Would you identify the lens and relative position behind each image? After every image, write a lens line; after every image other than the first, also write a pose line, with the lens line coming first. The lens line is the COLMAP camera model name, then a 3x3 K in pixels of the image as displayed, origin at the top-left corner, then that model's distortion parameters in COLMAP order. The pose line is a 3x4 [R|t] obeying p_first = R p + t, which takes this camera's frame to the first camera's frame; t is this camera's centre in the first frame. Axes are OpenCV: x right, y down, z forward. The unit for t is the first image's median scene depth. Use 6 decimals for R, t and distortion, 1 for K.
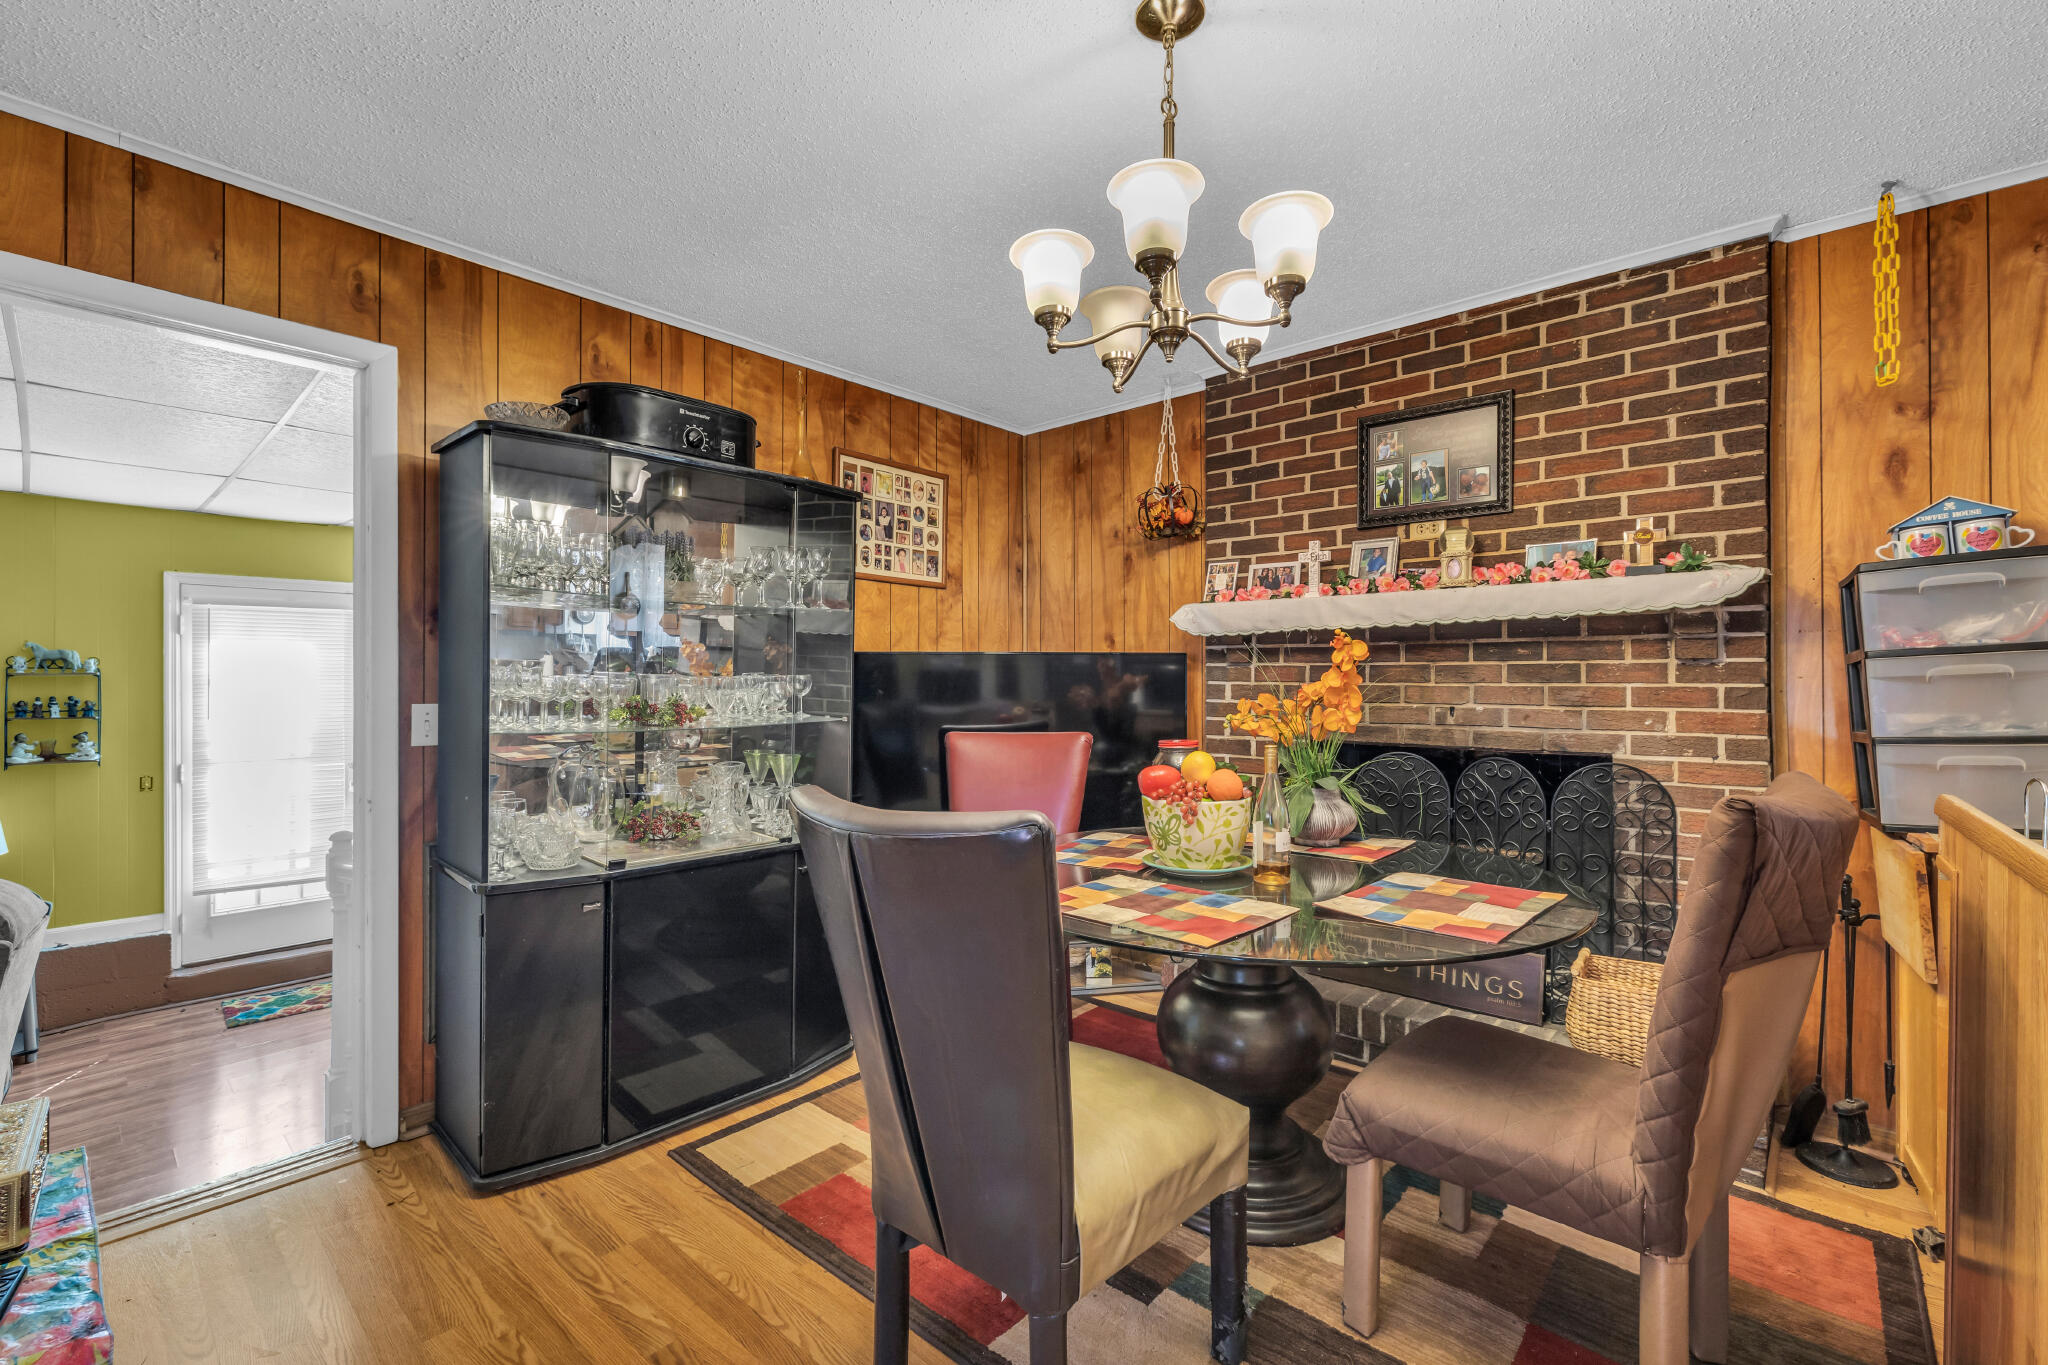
lens RADIAL K [[890.3, 0, 1032.4], [0, 890.3, 677.5], [0, 0, 1]] dist [-0.000470, 0.000329]
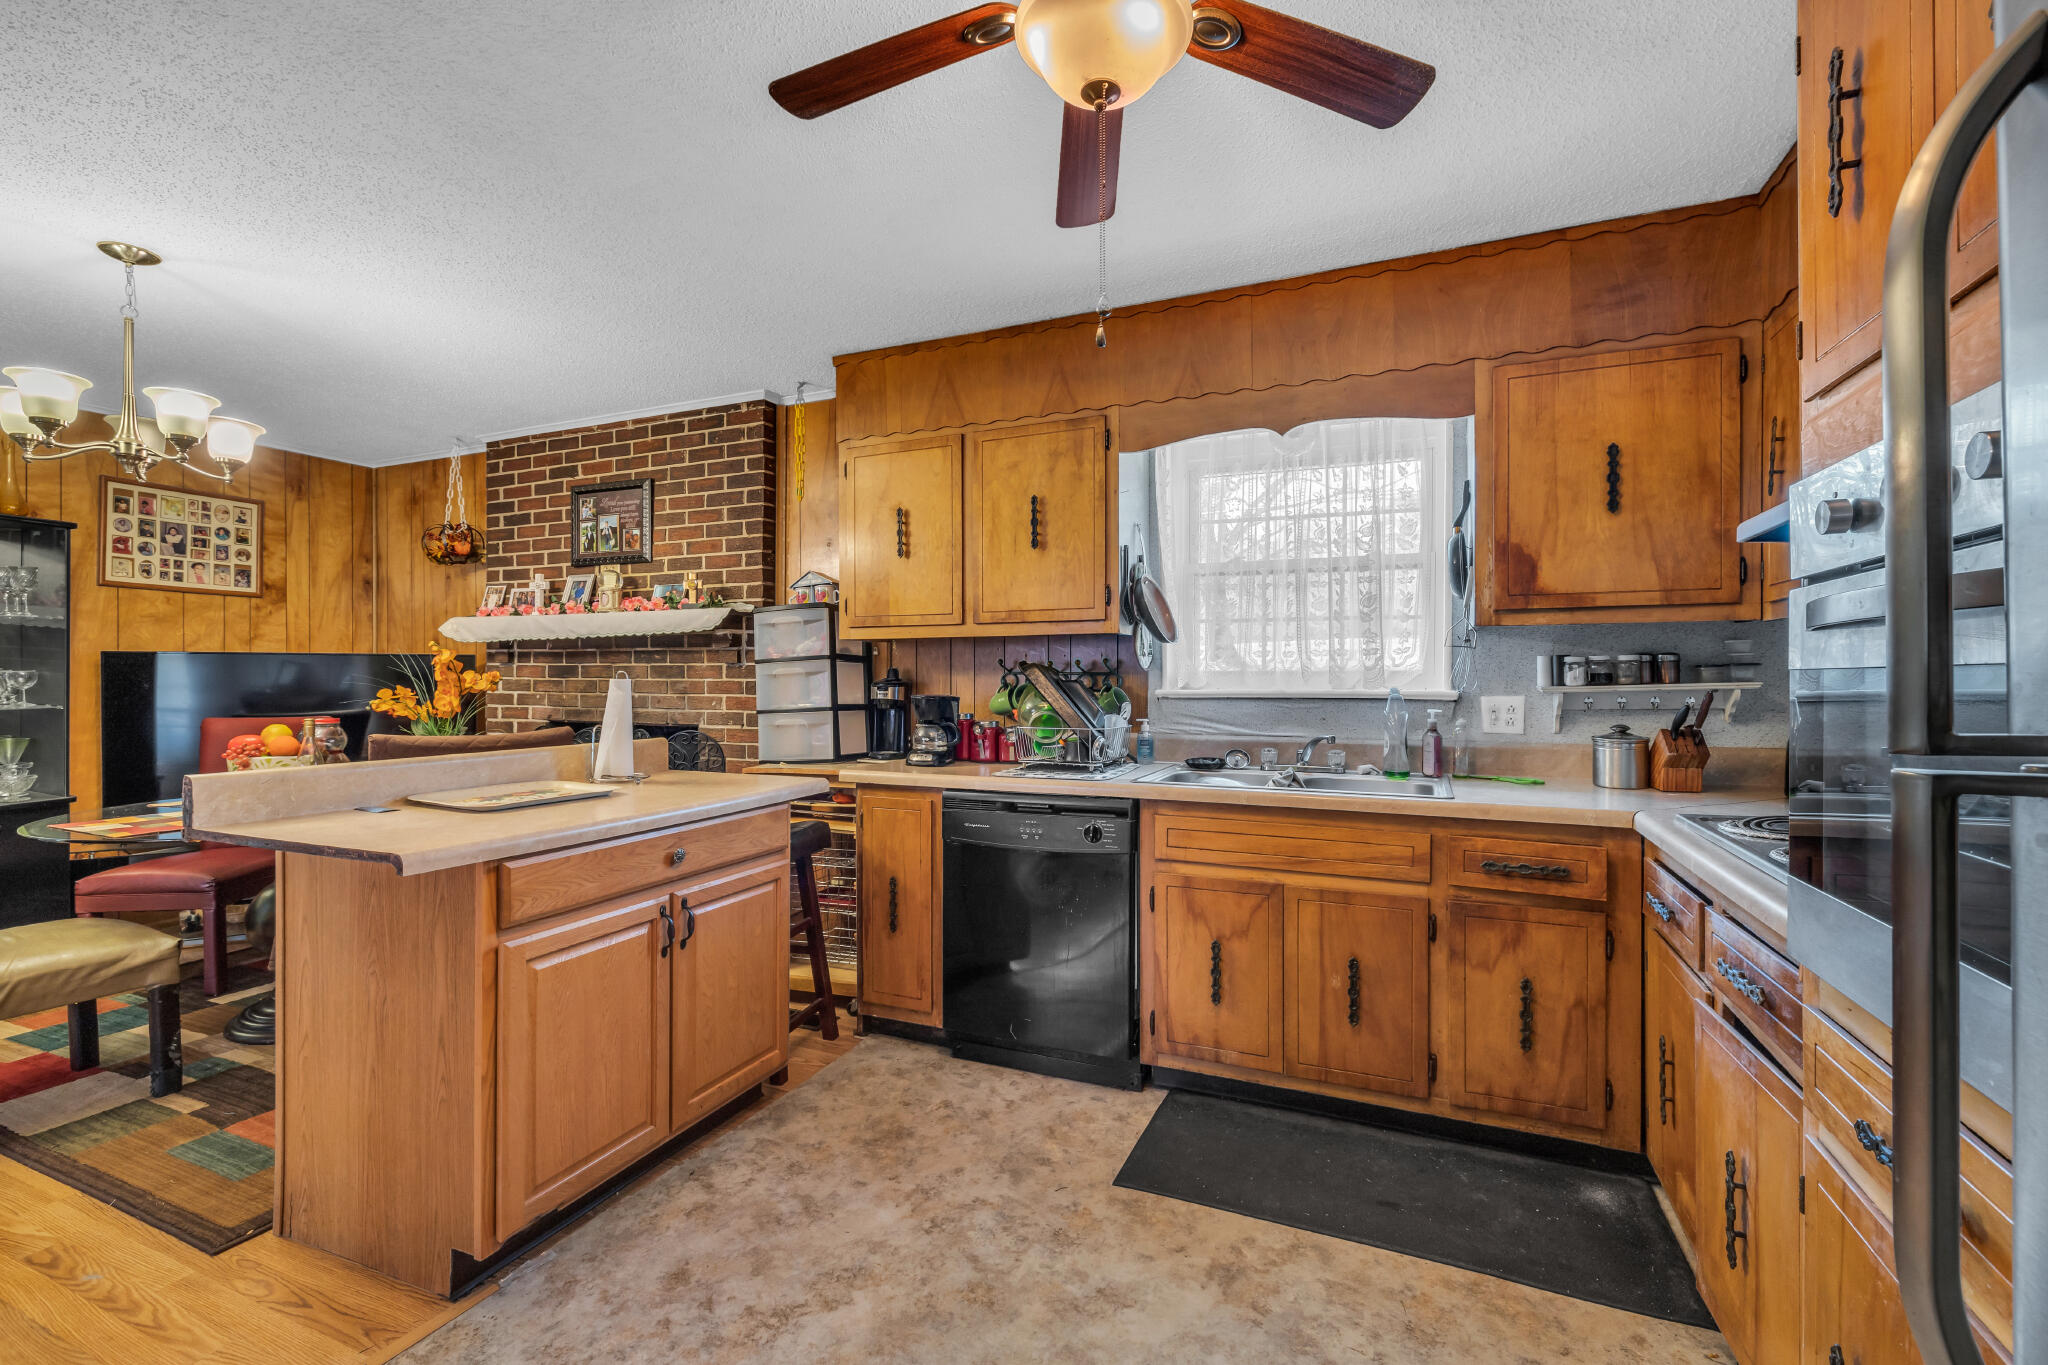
lens RADIAL K [[899.6, 0, 1093.6], [0, 899.6, 688.0], [0, 0, 1]] dist [0.002091, 0.000613]
pose [[0.946822, -0.001682, 0.321753, 0.728934], [-0.002808, 0.999905, 0.013489, 0.000112], [-0.321745, -0.013676, 0.946728, -0.625602]]
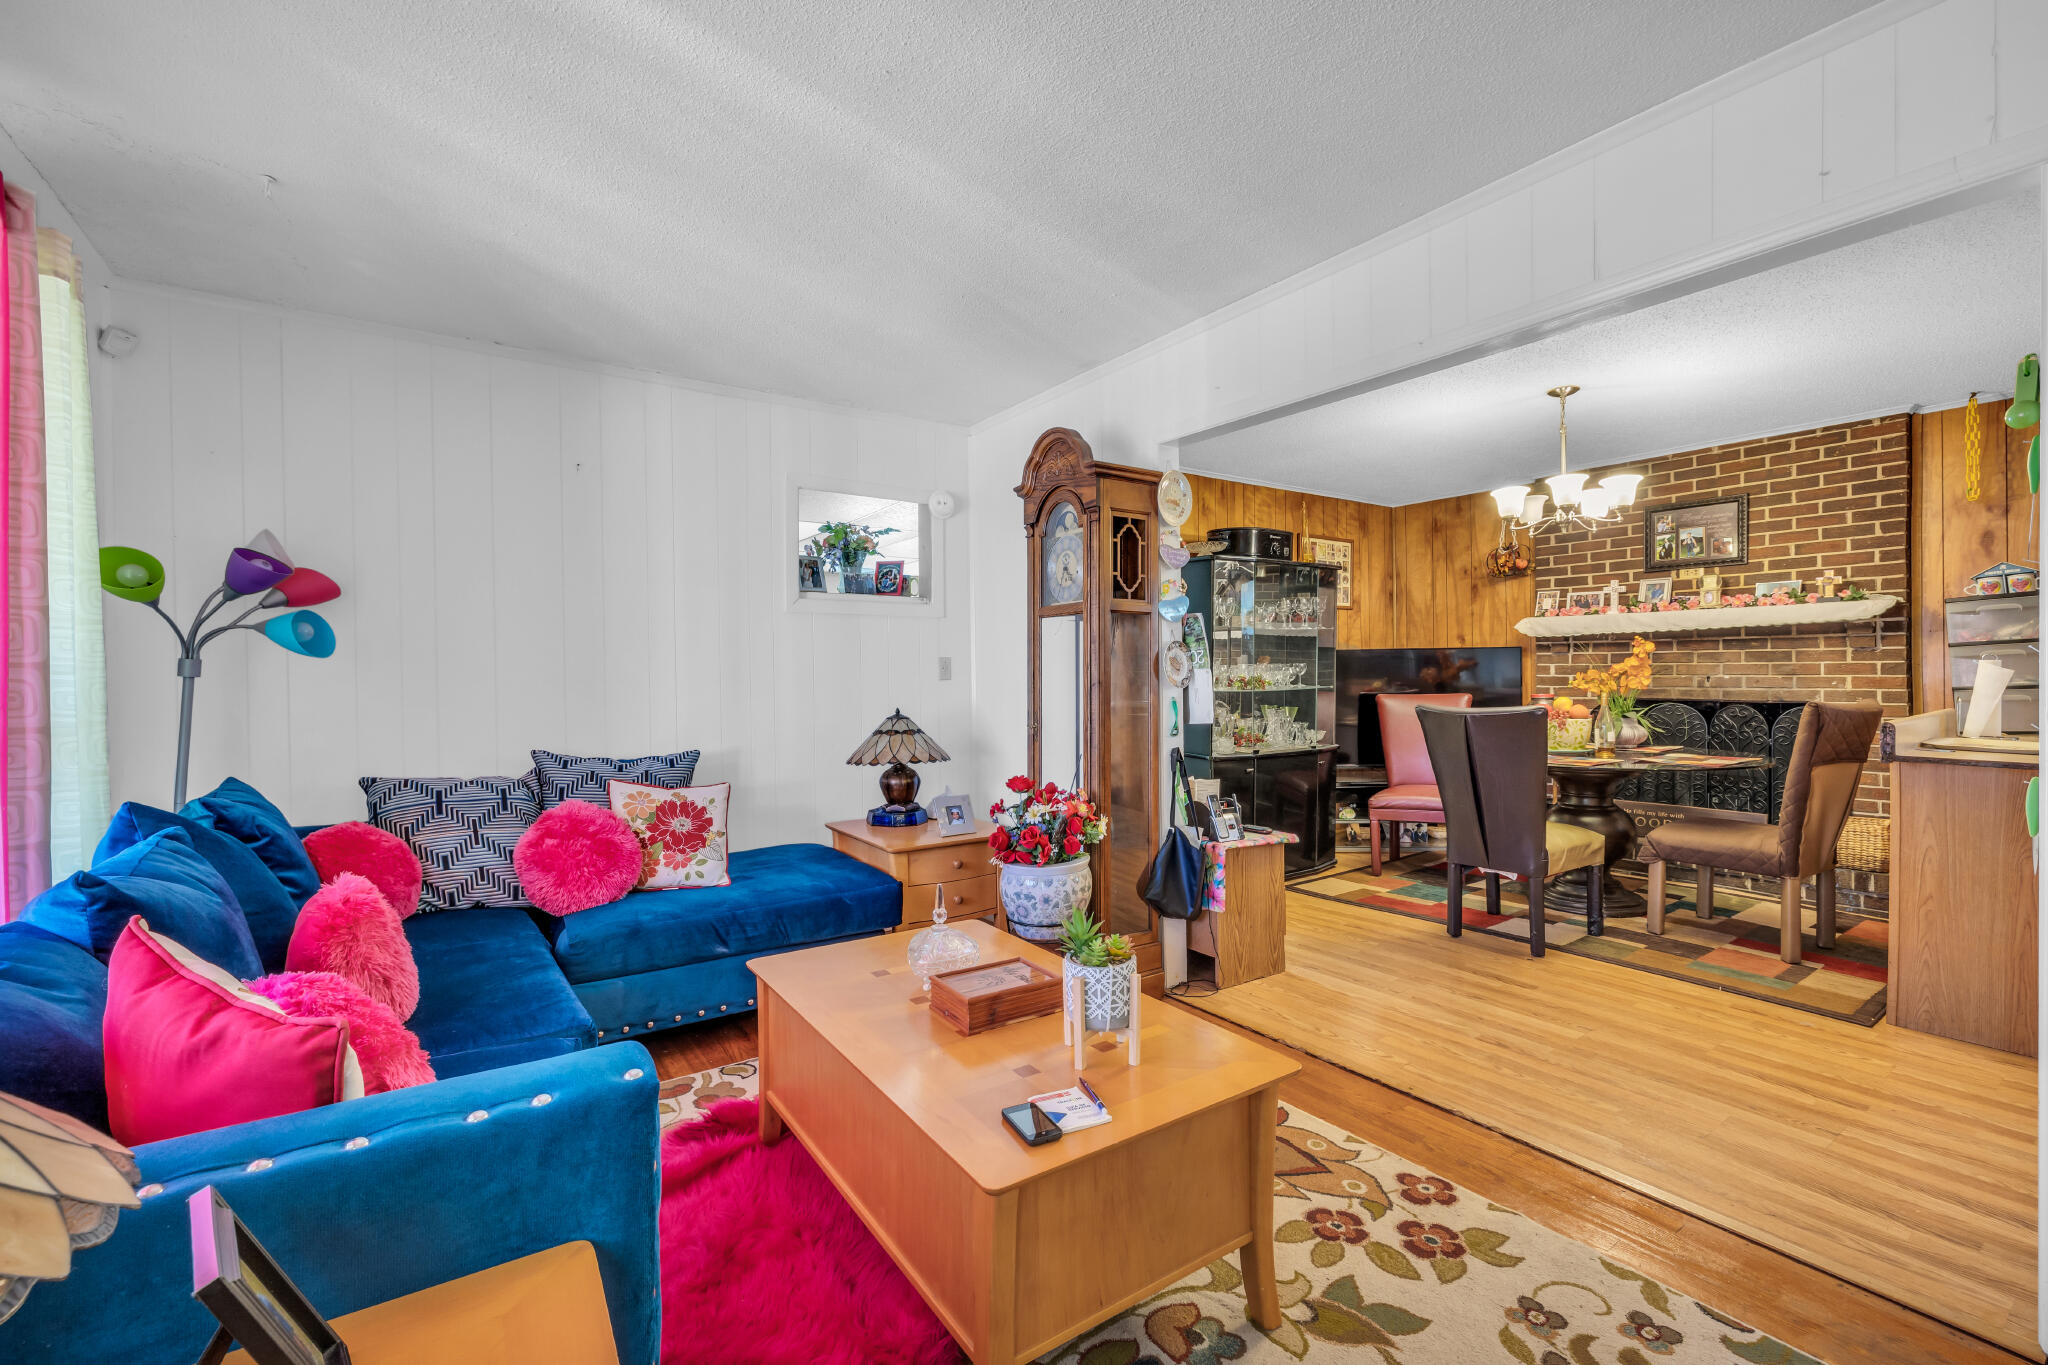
lens RADIAL K [[954.9, 0, 959.9], [0, 954.9, 678.7], [0, 0, 1]] dist [0.001803, 0.000039]
pose [[0.969042, -0.009945, -0.246694, -0.478286], [0.013273, 0.999842, 0.011832, -0.004147], [0.246537, -0.014741, 0.969021, -1.155508]]
